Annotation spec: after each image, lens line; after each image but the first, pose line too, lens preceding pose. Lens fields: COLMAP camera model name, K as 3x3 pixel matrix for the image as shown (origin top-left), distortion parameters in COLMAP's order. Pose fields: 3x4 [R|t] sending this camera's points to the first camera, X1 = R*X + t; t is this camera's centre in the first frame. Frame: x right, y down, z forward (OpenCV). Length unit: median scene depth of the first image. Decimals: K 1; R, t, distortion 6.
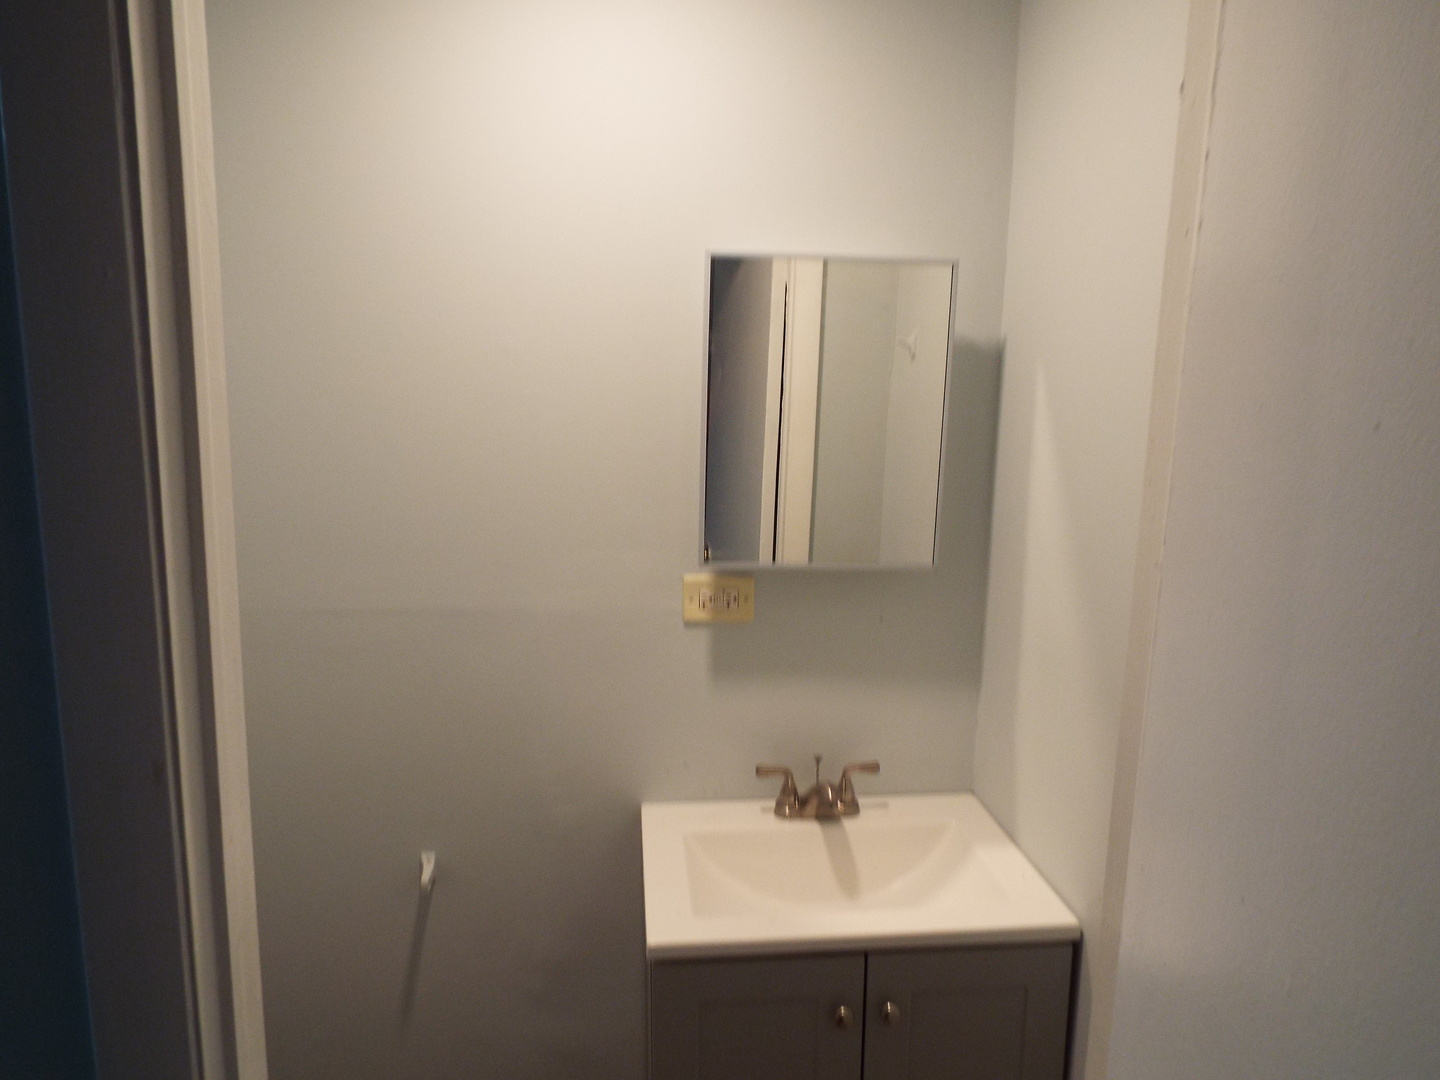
lens RADIAL K [[1051.1, 0, 716.4], [0, 1051.1, 544.4], [0, 0, 1]] dist [0.003648, 0.002866]
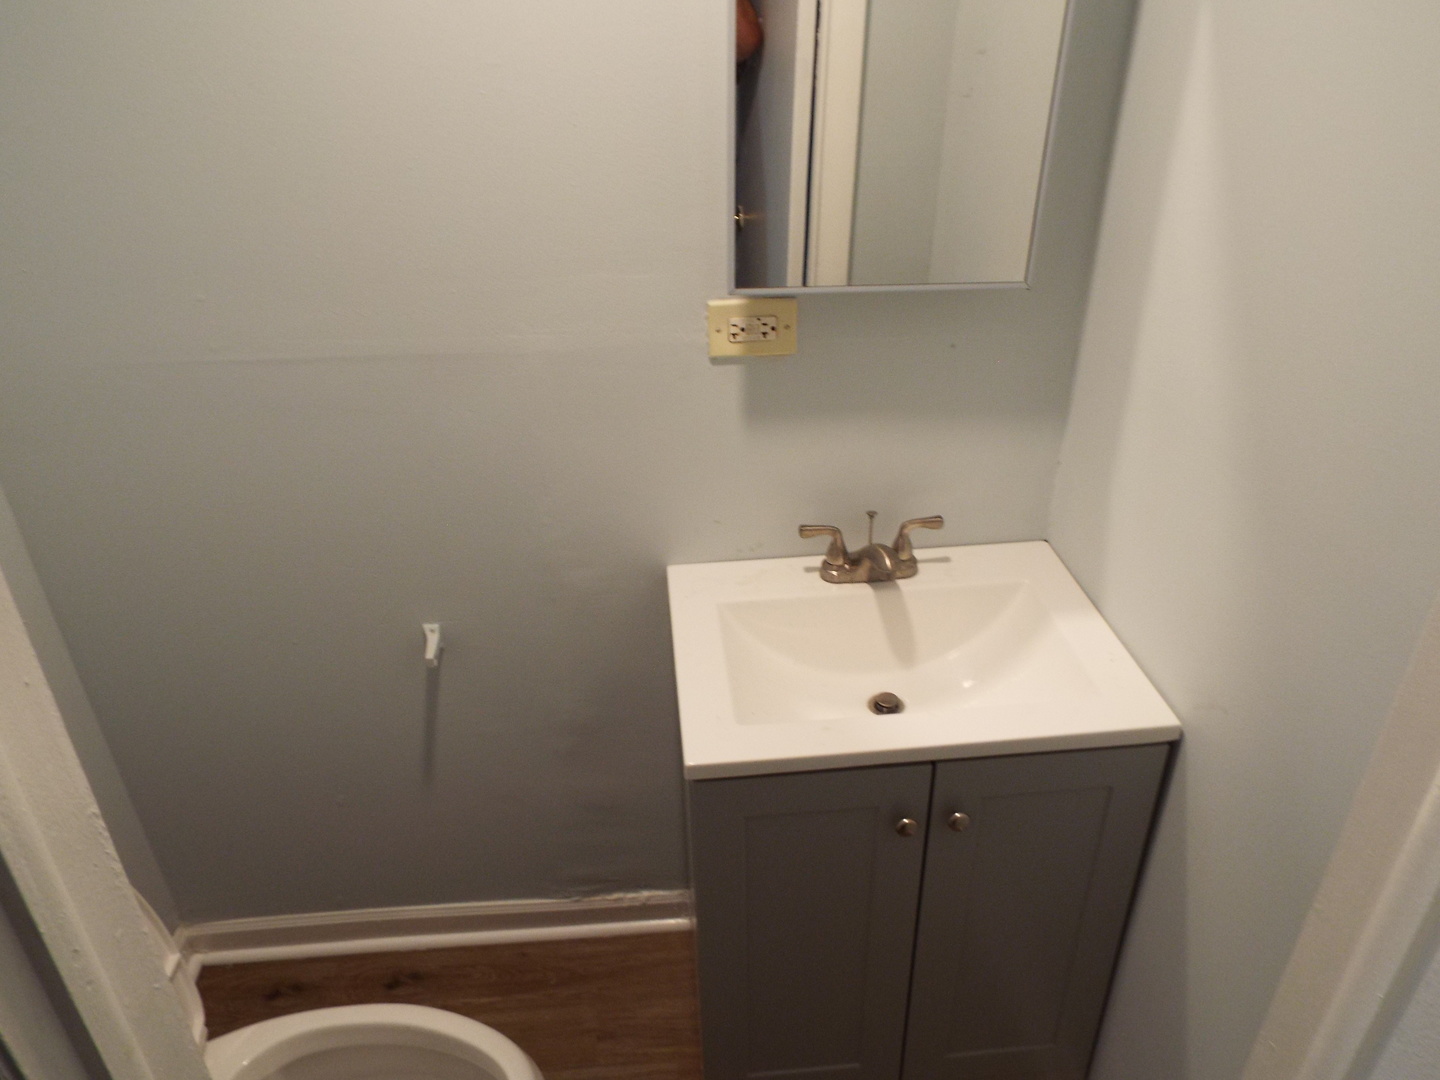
lens RADIAL K [[1051.1, 0, 716.4], [0, 1051.1, 544.4], [0, 0, 1]] dist [0.003648, 0.002866]
pose [[0.999670, -0.023127, -0.011164, -0.020768], [0.025566, 0.937292, 0.347606, -0.073957], [0.002425, -0.347777, 0.937574, 0.190387]]
